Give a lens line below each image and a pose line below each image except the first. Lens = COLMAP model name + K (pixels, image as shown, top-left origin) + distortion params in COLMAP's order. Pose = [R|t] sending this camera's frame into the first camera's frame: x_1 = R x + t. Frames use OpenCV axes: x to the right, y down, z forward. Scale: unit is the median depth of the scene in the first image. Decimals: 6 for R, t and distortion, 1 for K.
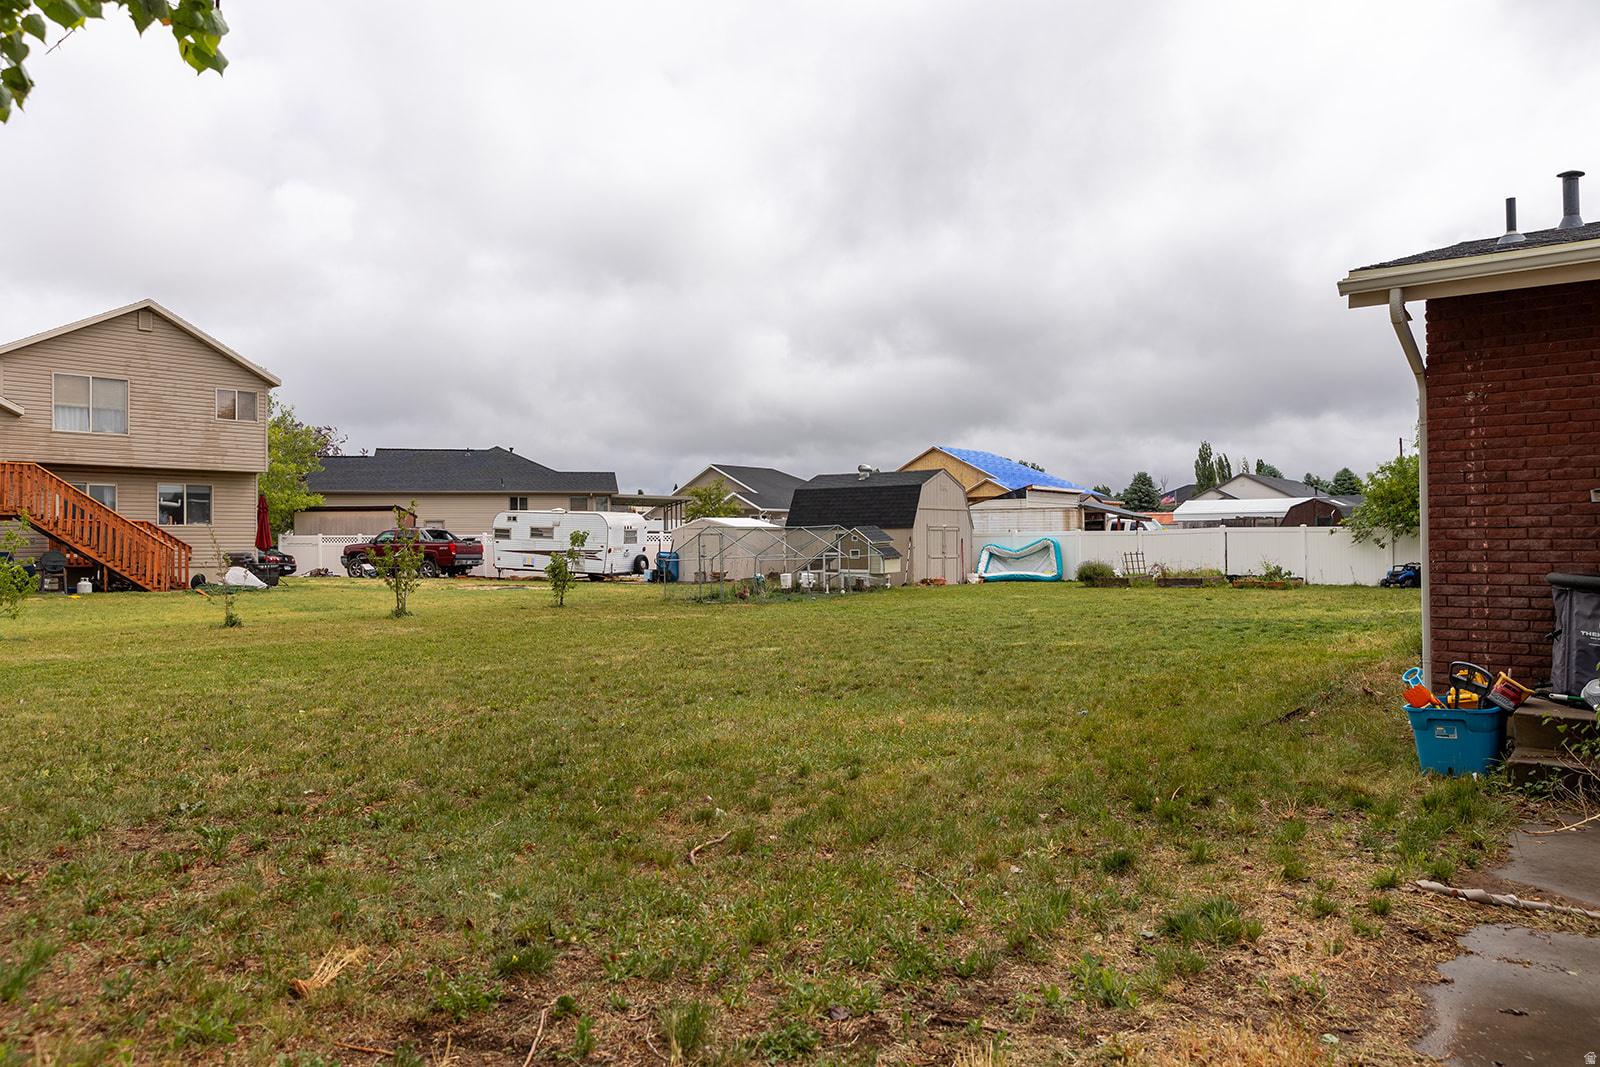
lens RADIAL K [[1192.7, 0, 801.5], [0, 1192.7, 537.1], [0, 0, 1]] dist [-0.005208, 0.000006]
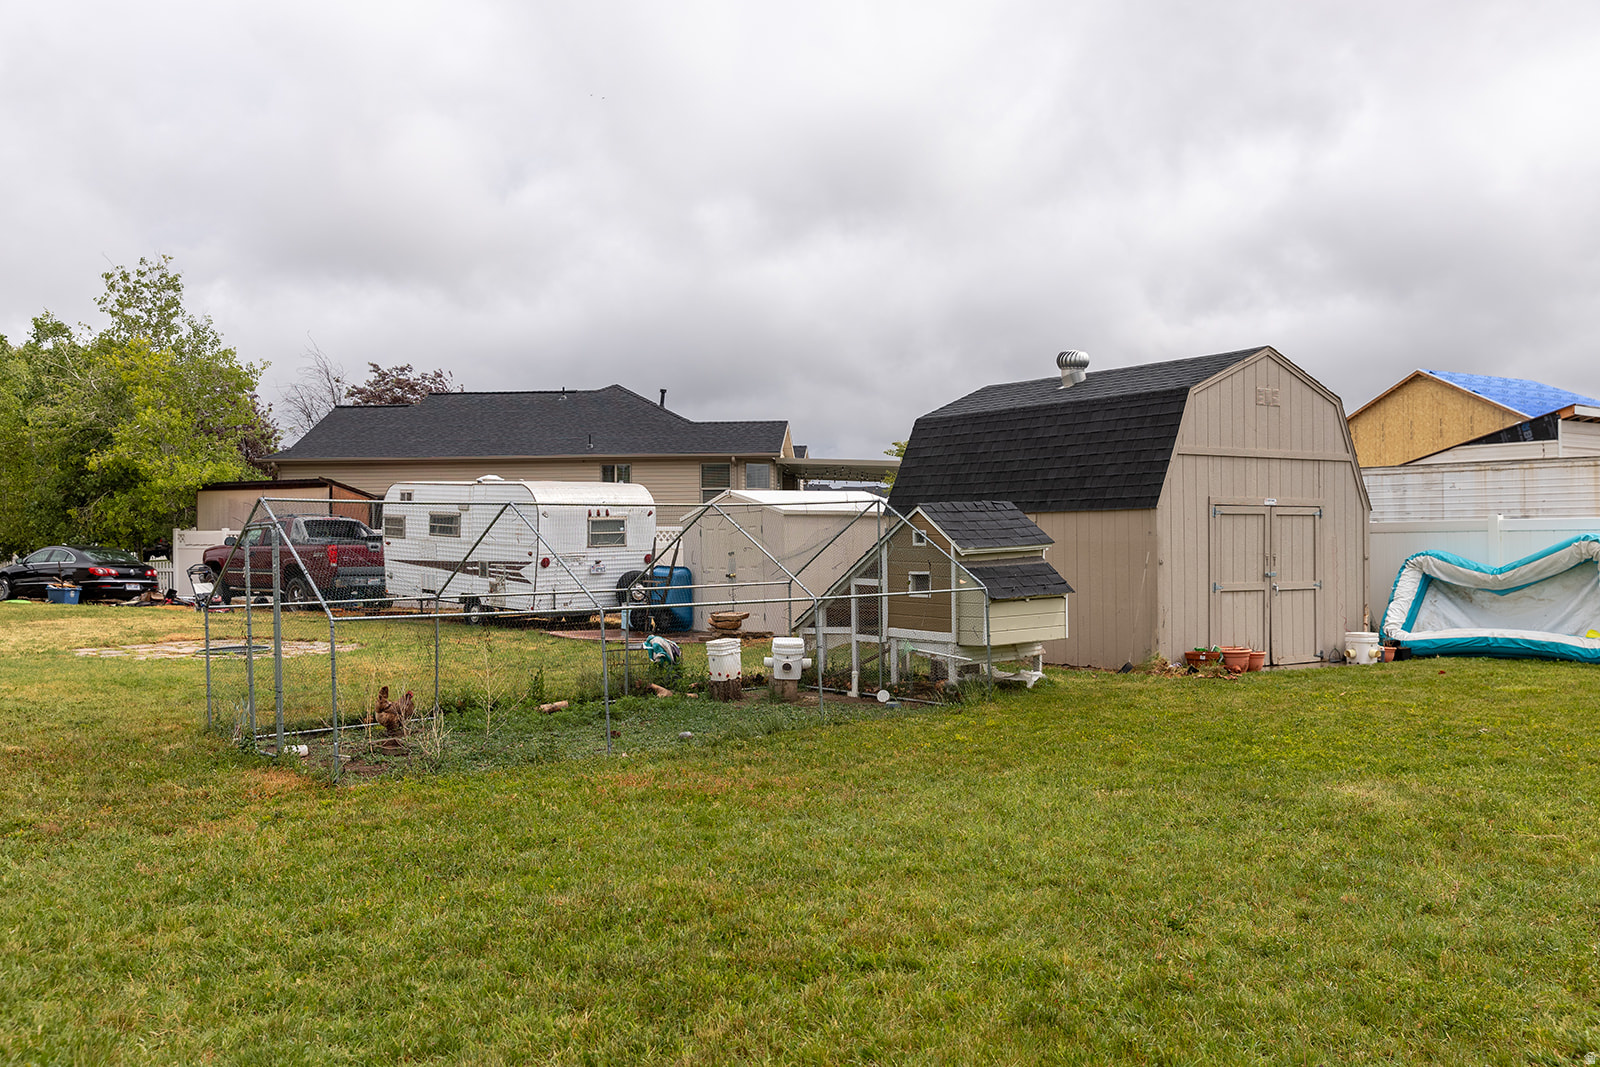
lens RADIAL K [[1480.6, 0, 798.2], [0, 1480.6, 527.0], [0, 0, 1]] dist [0.015452, 0.000000]
pose [[0.946241, -0.002261, -0.323455, 0.123214], [0.001236, 0.999994, -0.003375, -0.000666], [0.323460, 0.002794, 0.946238, 0.498358]]
